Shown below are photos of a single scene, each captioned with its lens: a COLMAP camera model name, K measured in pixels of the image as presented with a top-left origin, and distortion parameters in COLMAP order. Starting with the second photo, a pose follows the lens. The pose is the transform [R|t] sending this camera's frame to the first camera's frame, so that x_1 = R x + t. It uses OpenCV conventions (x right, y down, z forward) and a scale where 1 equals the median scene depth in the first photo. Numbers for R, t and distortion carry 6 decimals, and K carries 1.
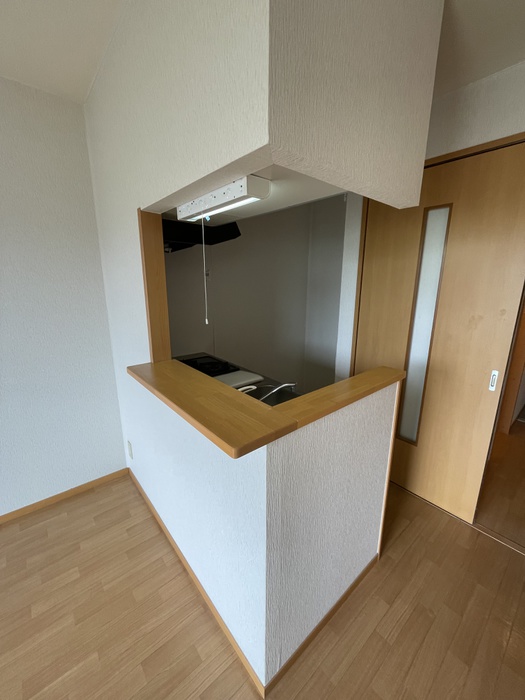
lens RADIAL K [[285.2, 0, 291.7], [0, 285.2, 347.8], [0, 0, 1]] dist [-0.000771, -0.000032]
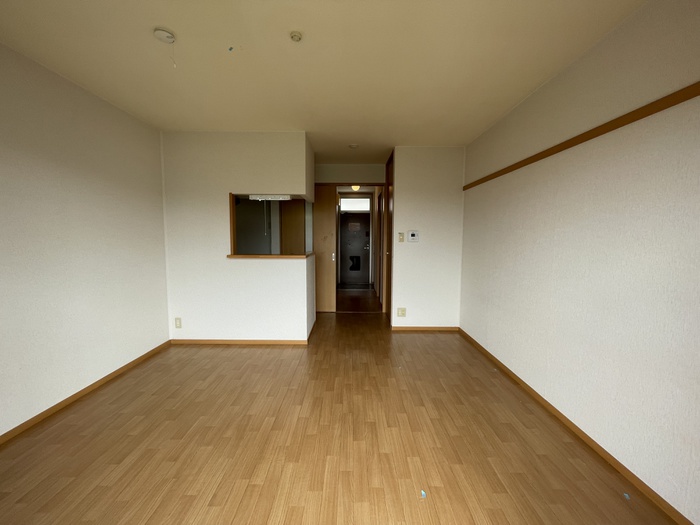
lens RADIAL K [[285.2, 0, 350.5], [0, 285.2, 260.4], [0, 0, 1]] dist [-0.000771, -0.000032]
pose [[0.683049, -0.068357, 0.727167, -1.118574], [0.169064, 0.983368, -0.066366, 0.313603], [-0.710536, 0.168269, 0.683245, -0.956523]]
